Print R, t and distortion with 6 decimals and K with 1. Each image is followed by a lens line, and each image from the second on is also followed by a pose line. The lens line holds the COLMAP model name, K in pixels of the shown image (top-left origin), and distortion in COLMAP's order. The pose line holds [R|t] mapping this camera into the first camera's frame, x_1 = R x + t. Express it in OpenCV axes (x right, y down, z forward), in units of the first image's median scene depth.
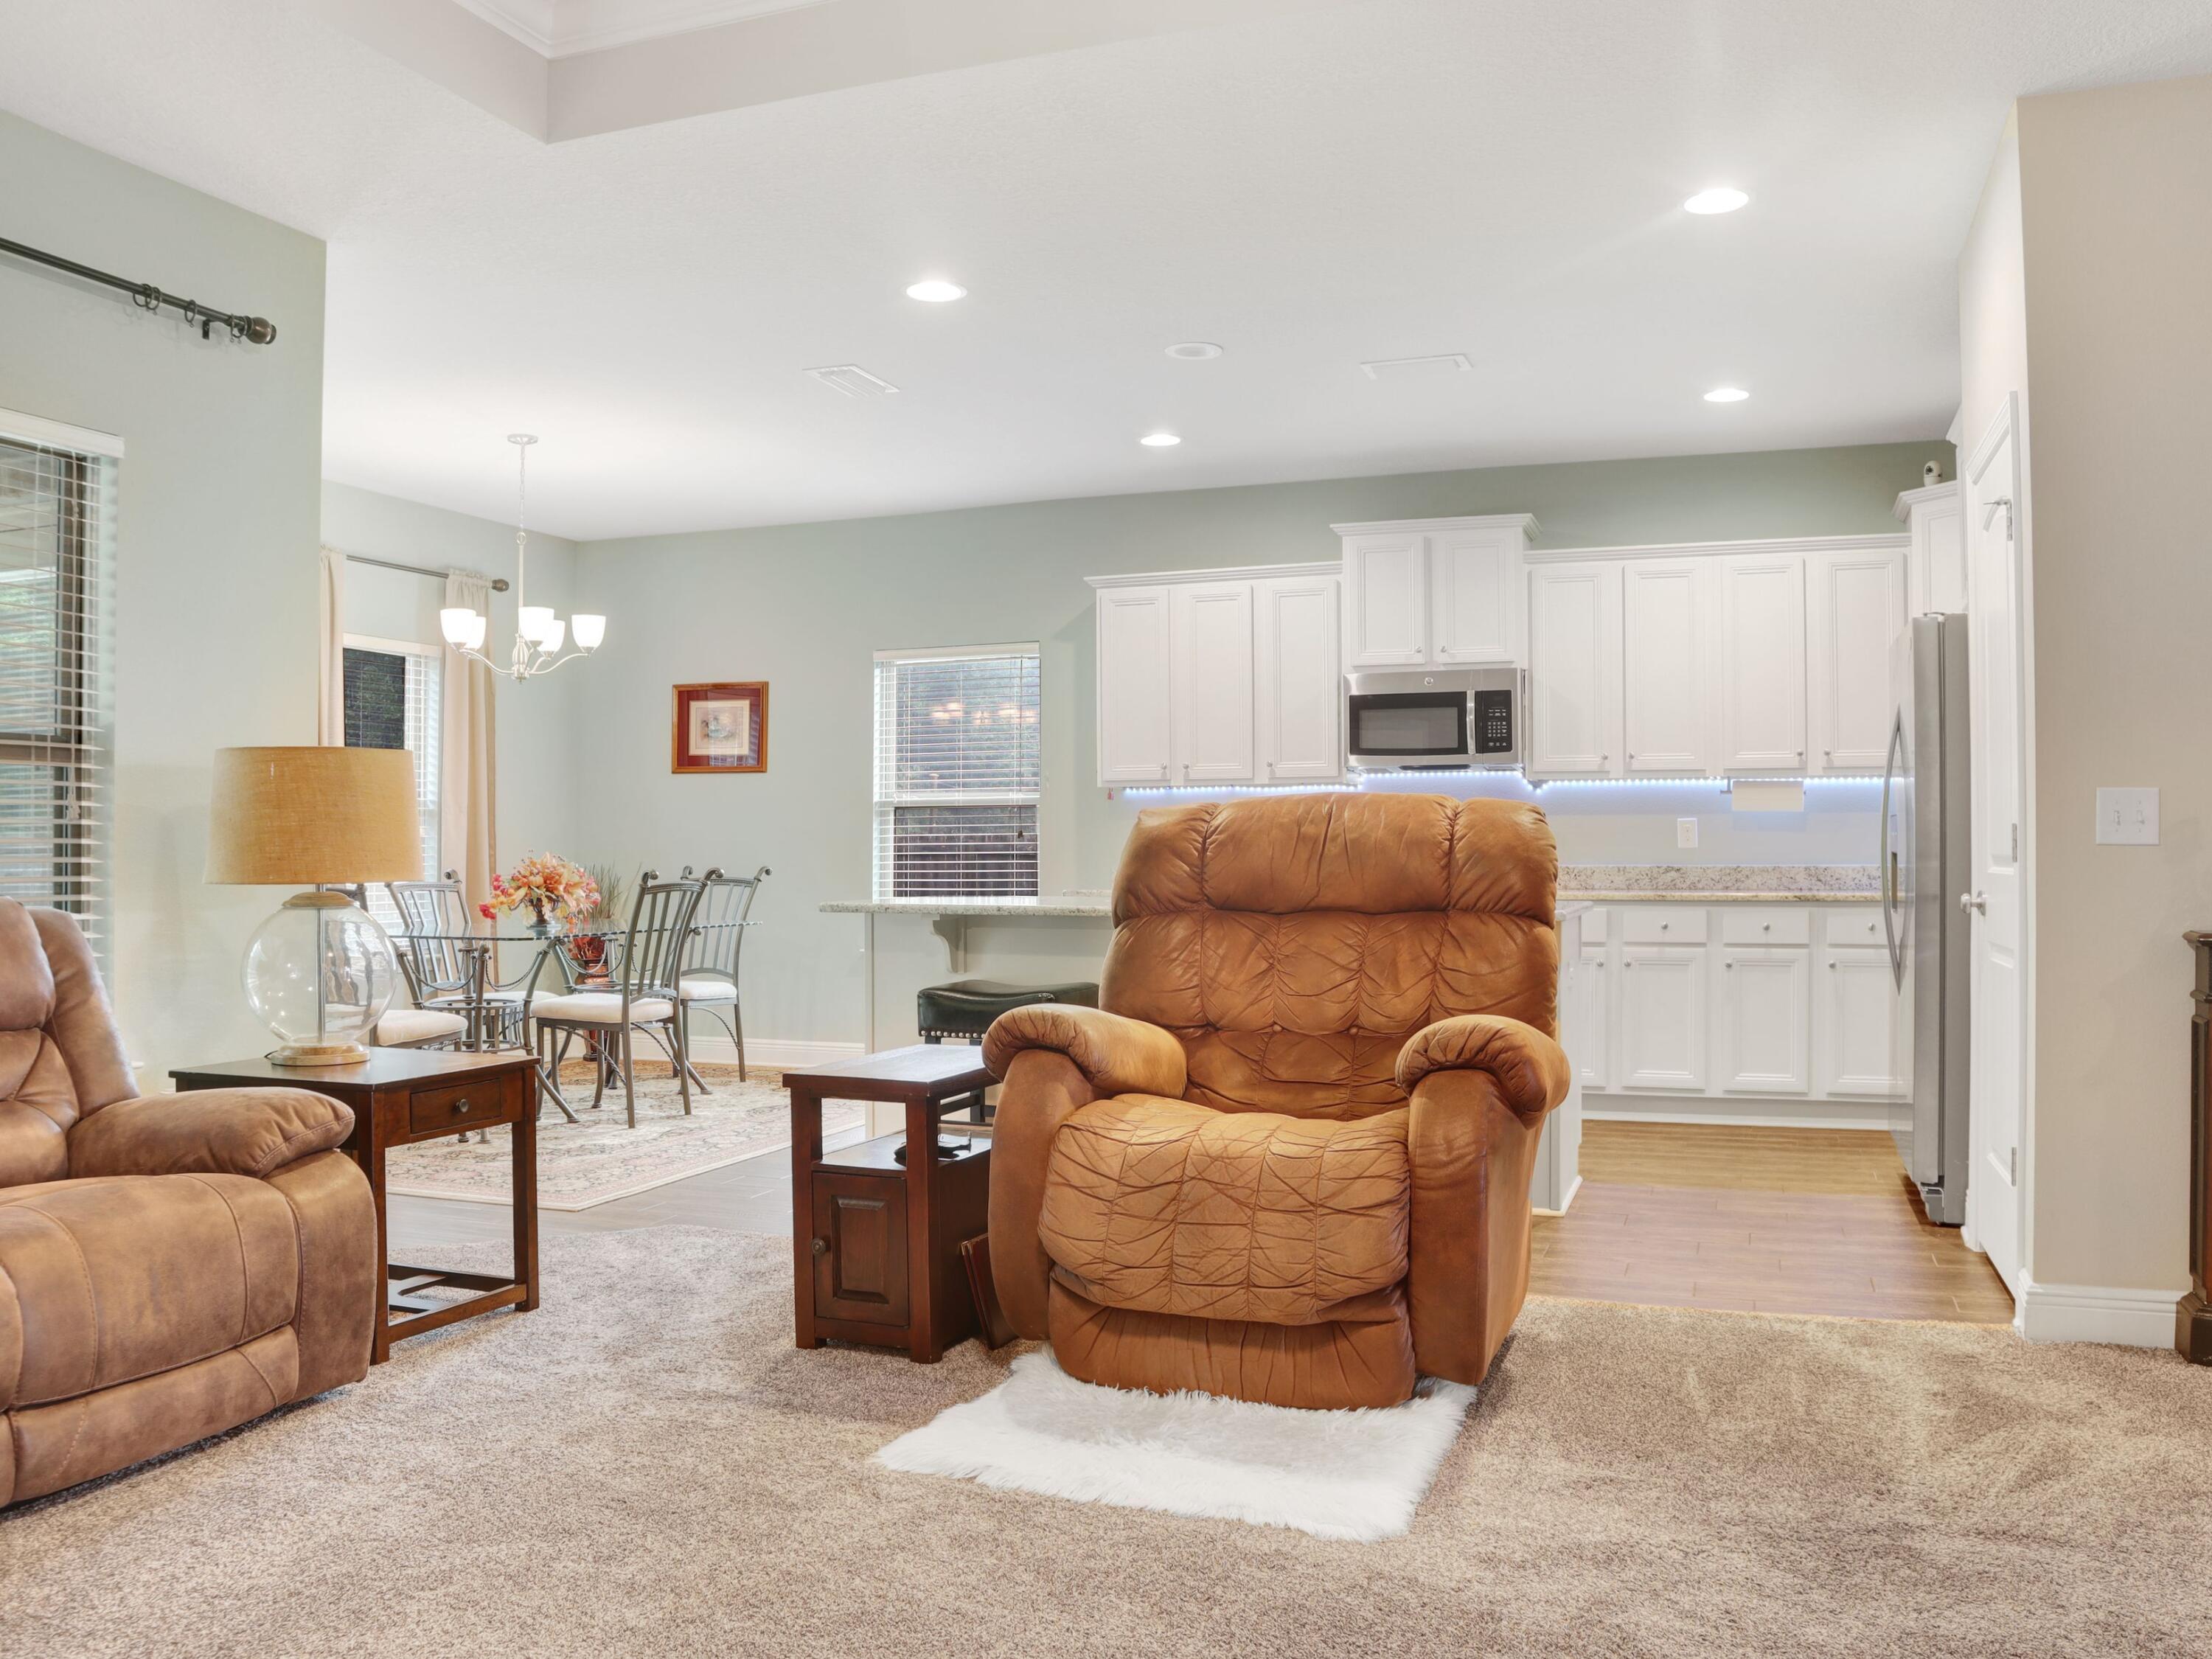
lens RADIAL K [[1754.3, 0, 1067.4], [0, 1754.3, 824.2], [0, 0, 1]] dist [-0.118402, 0.053505]
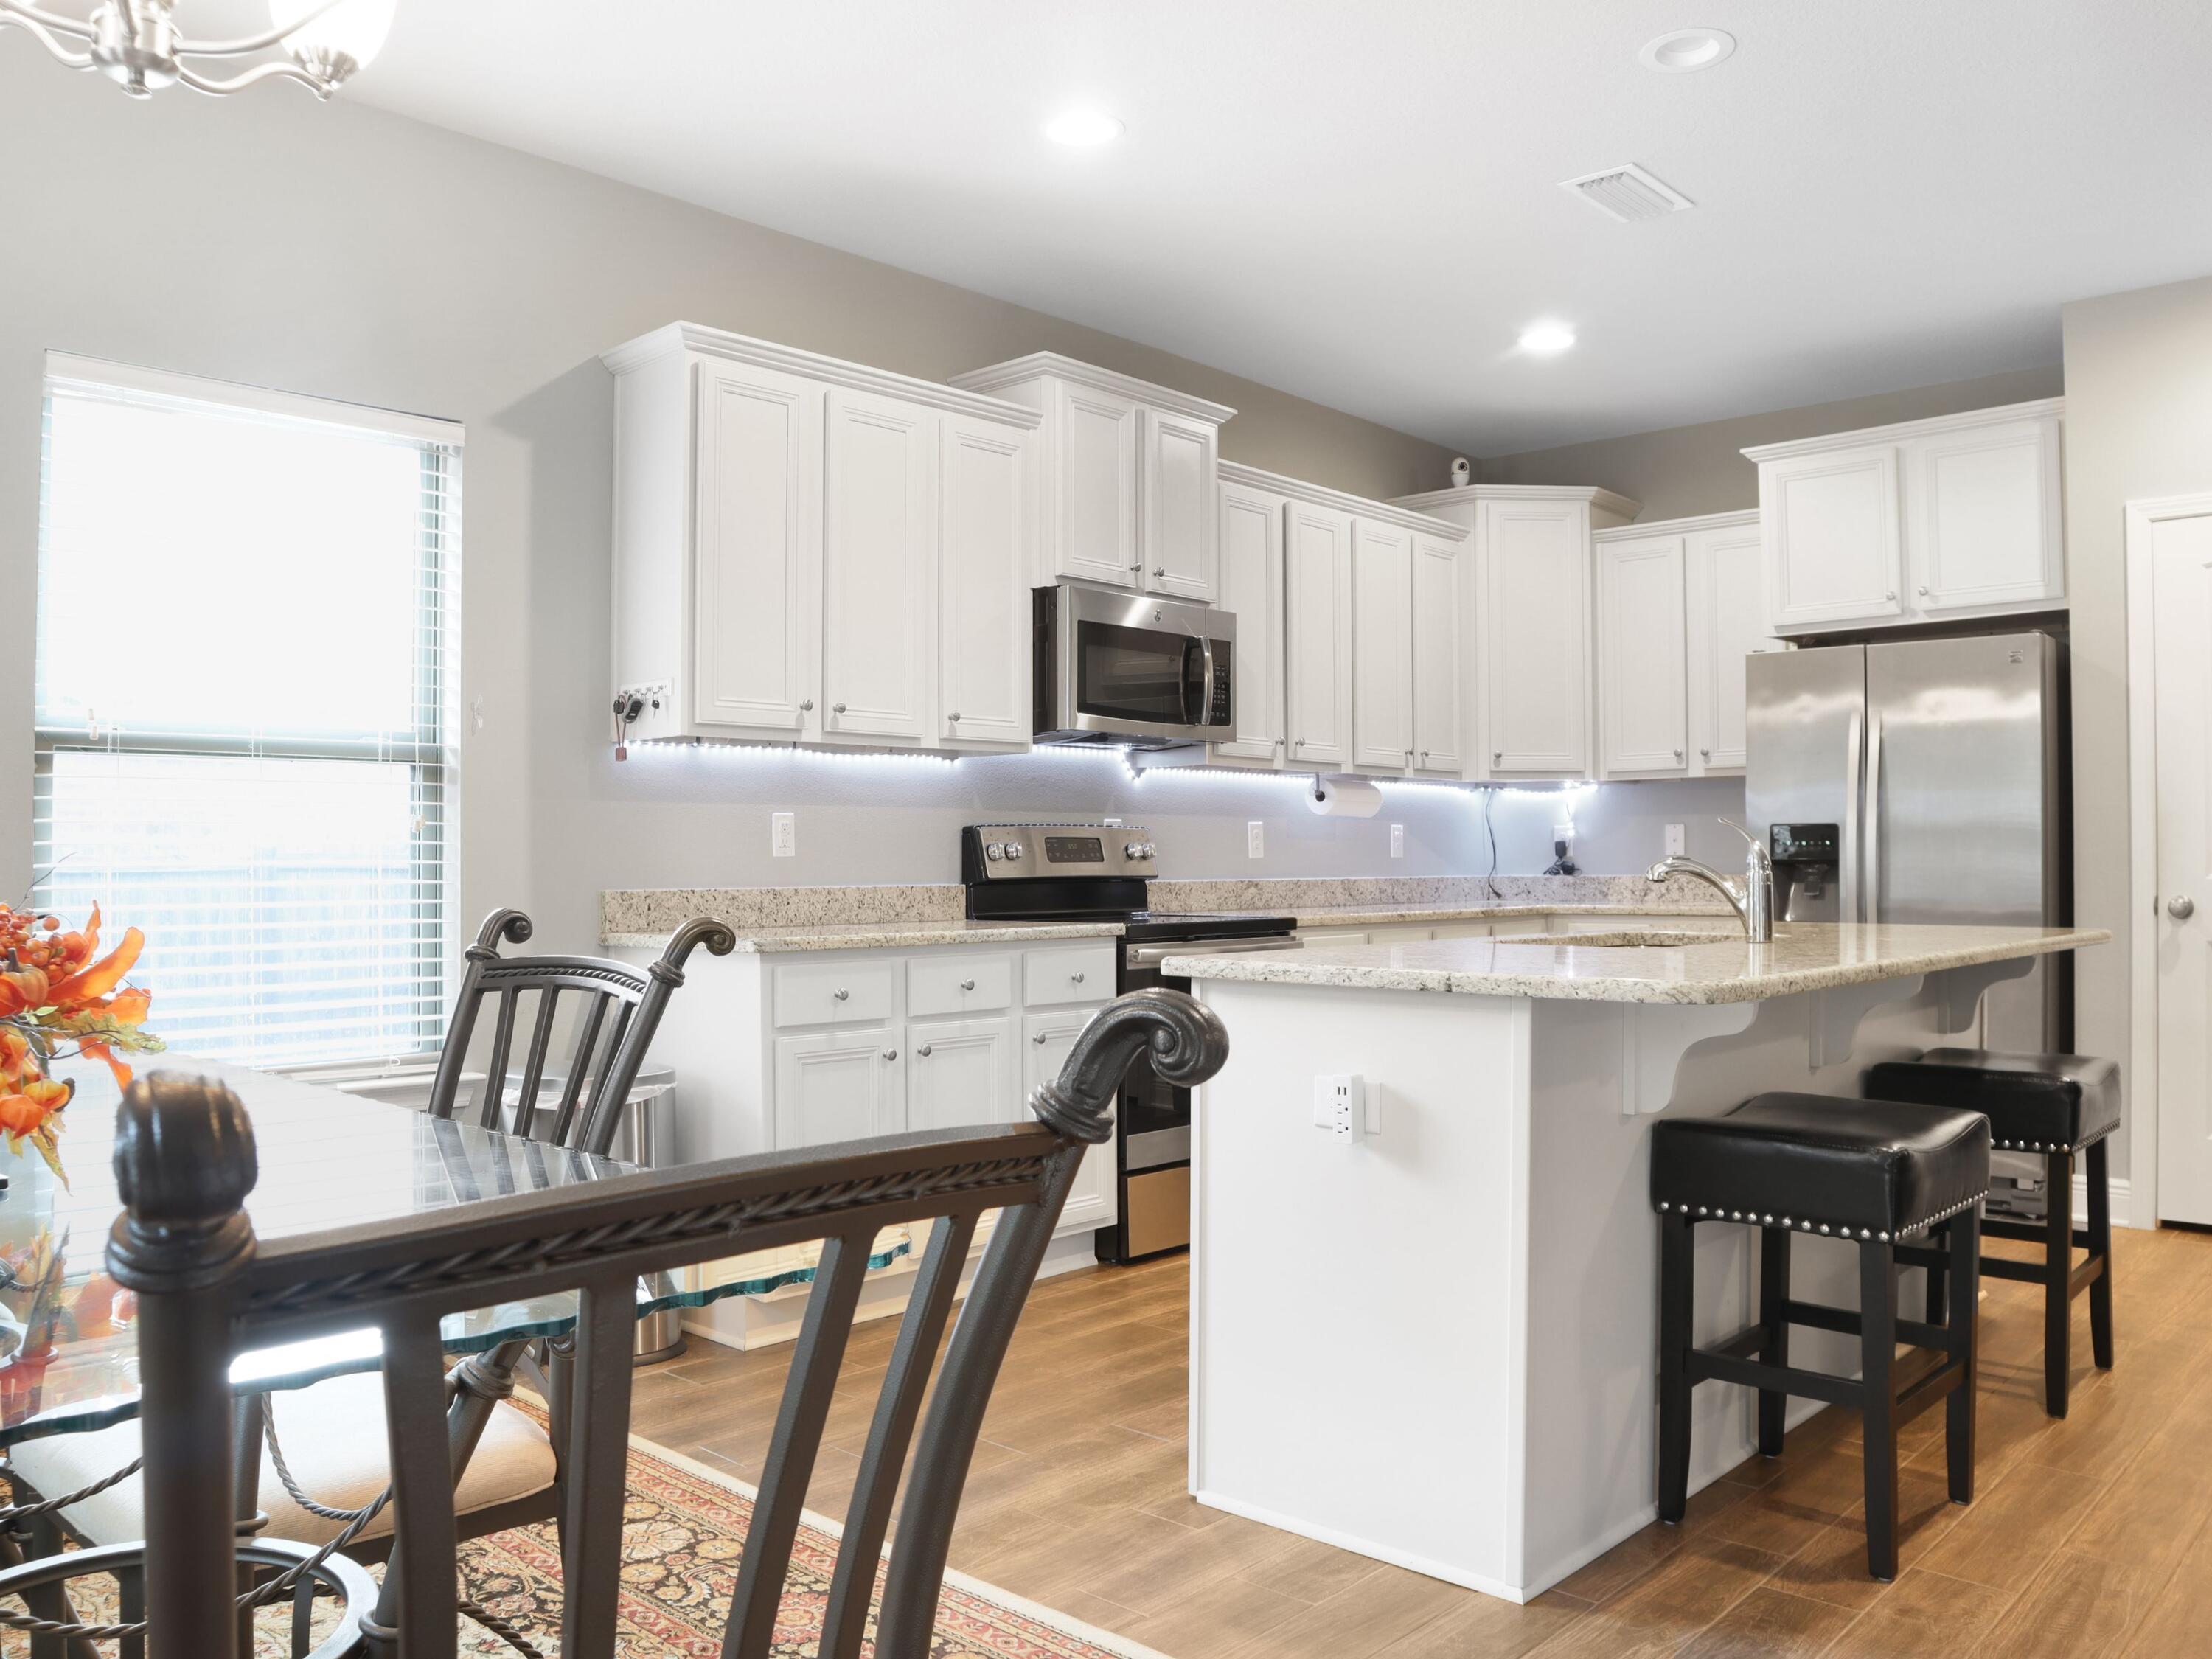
lens RADIAL K [[1754.3, 0, 1067.4], [0, 1754.3, 824.2], [0, 0, 1]] dist [-0.118402, 0.053505]
pose [[0.388000, 0.023417, 0.921362, -0.840258], [-0.014633, 0.999708, -0.019246, 0.028360], [-0.921543, -0.006015, 0.388229, 1.456523]]
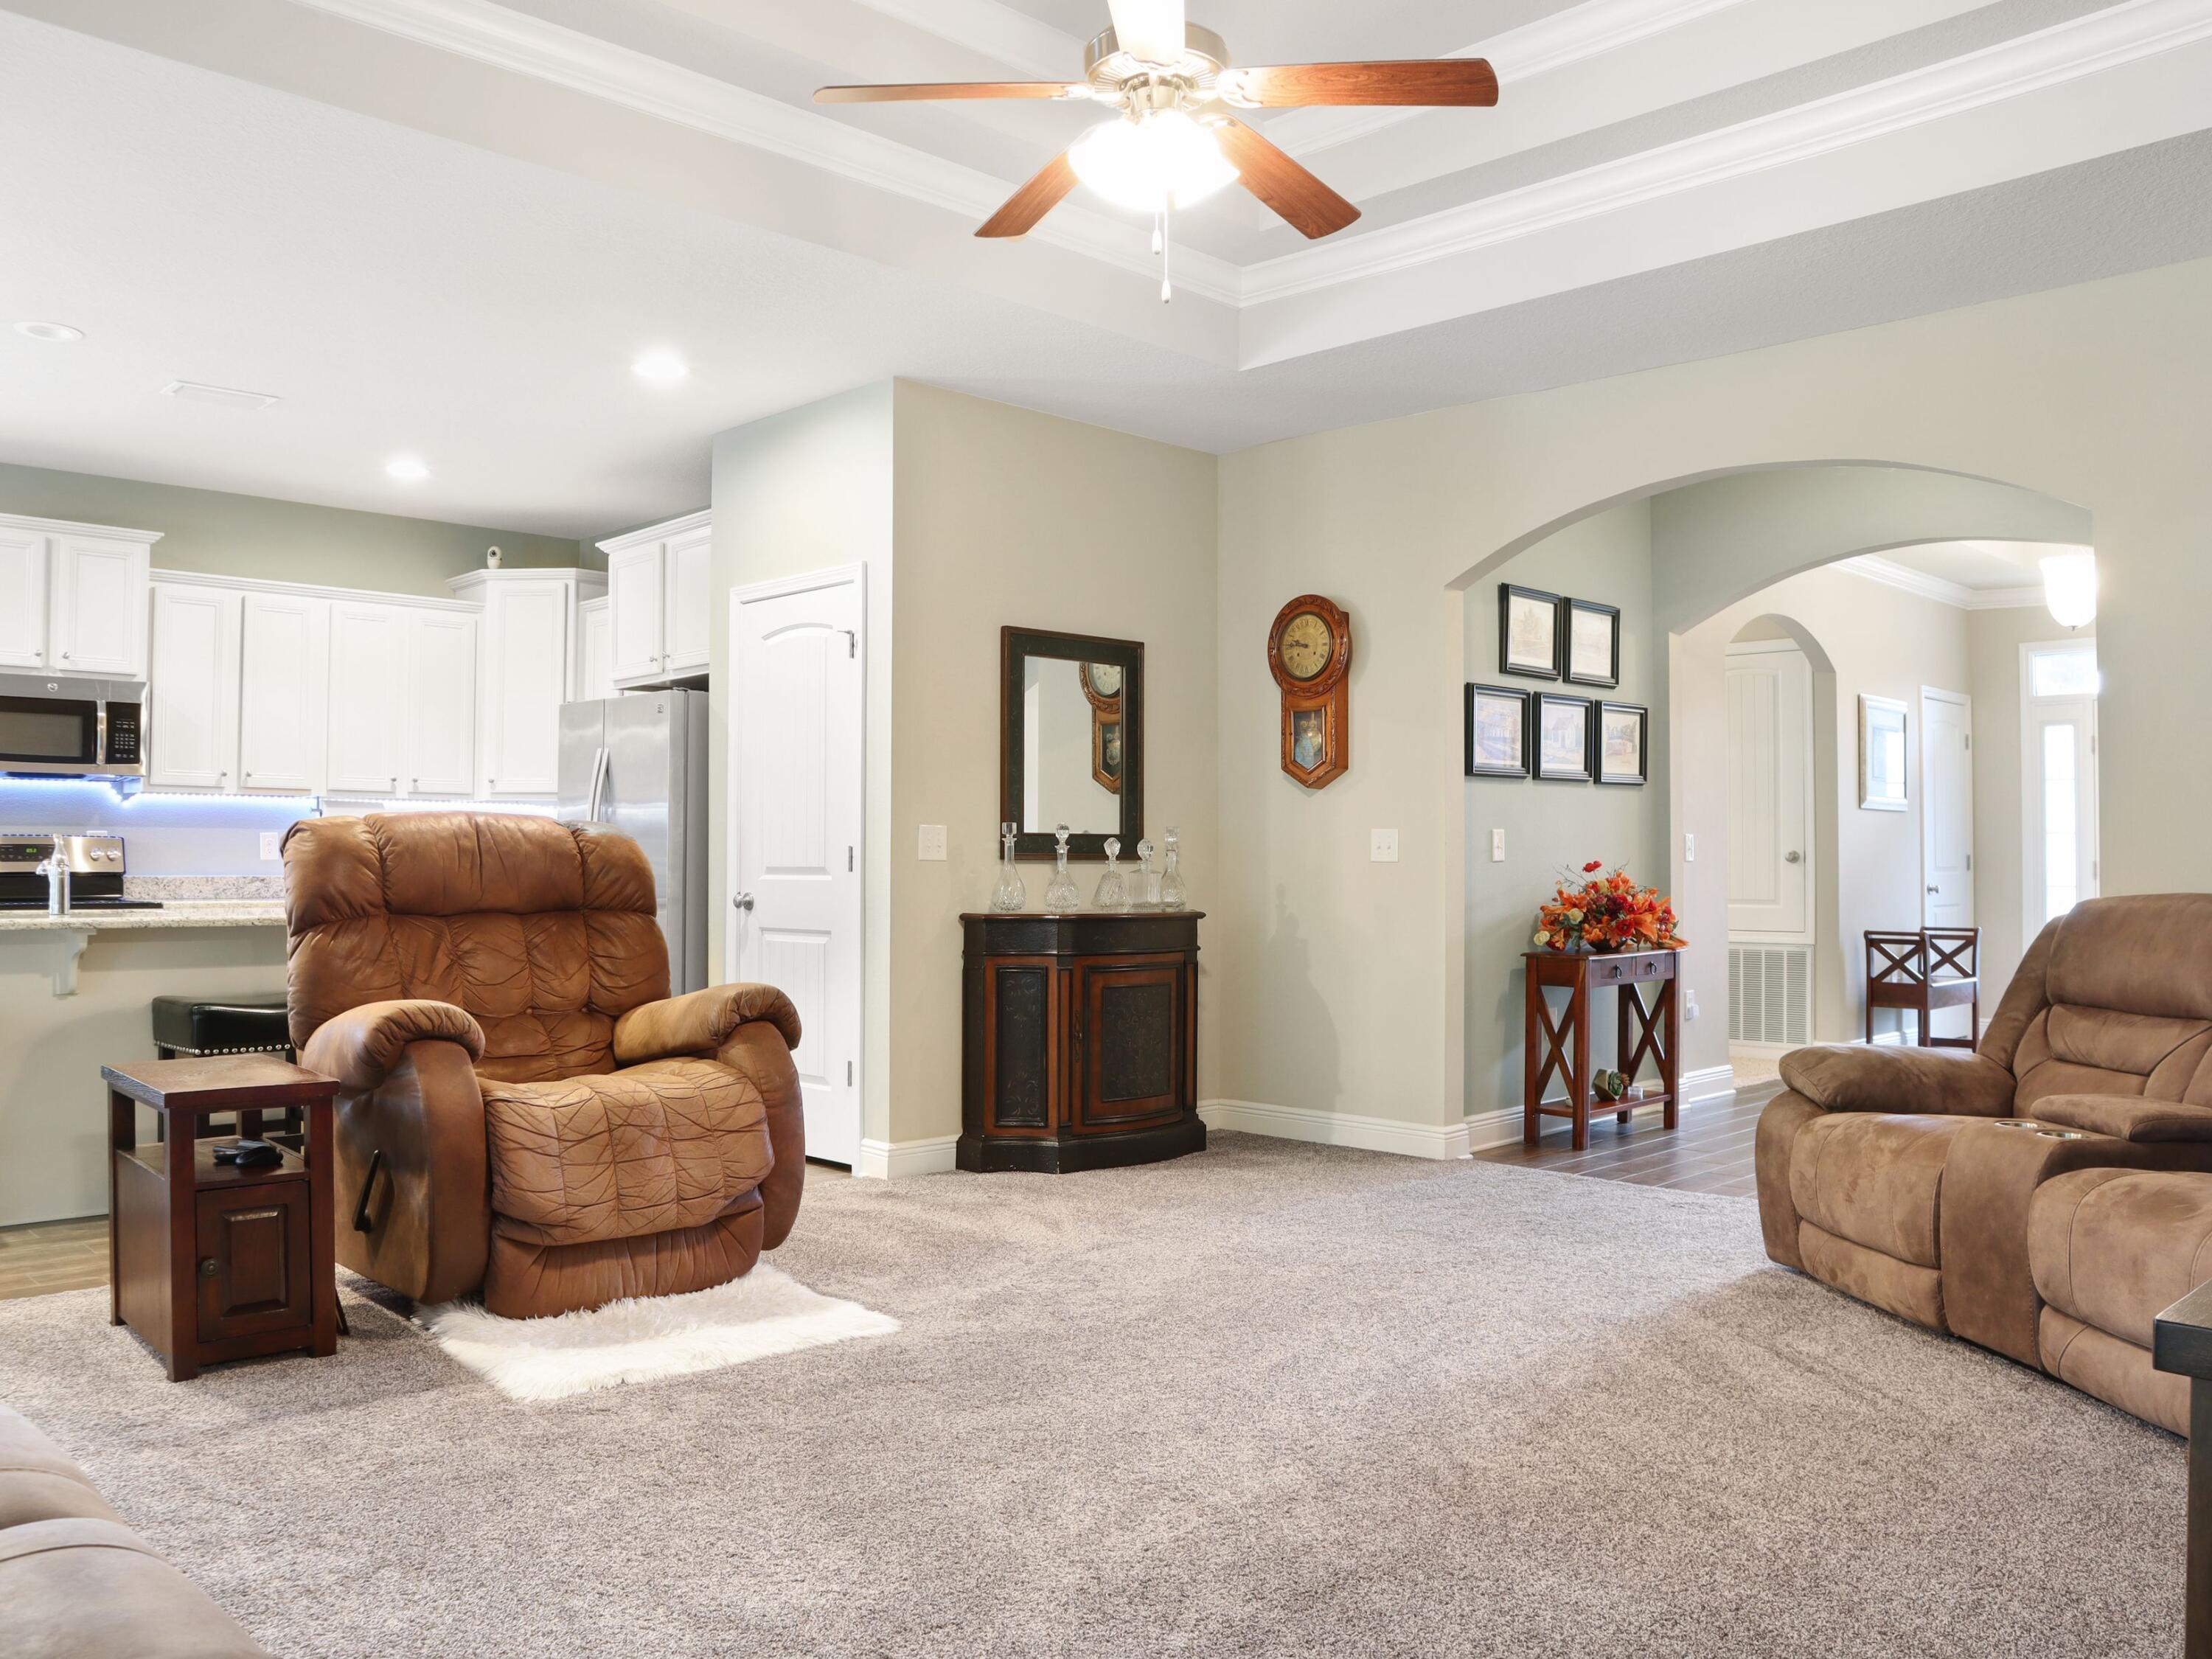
lens RADIAL K [[1754.3, 0, 1067.4], [0, 1754.3, 824.2], [0, 0, 1]] dist [-0.118402, 0.053505]
pose [[0.431383, 0.023090, 0.901873, -0.759284], [-0.015573, 0.999714, -0.018146, 0.005606], [-0.902035, -0.006217, 0.431619, 0.155083]]
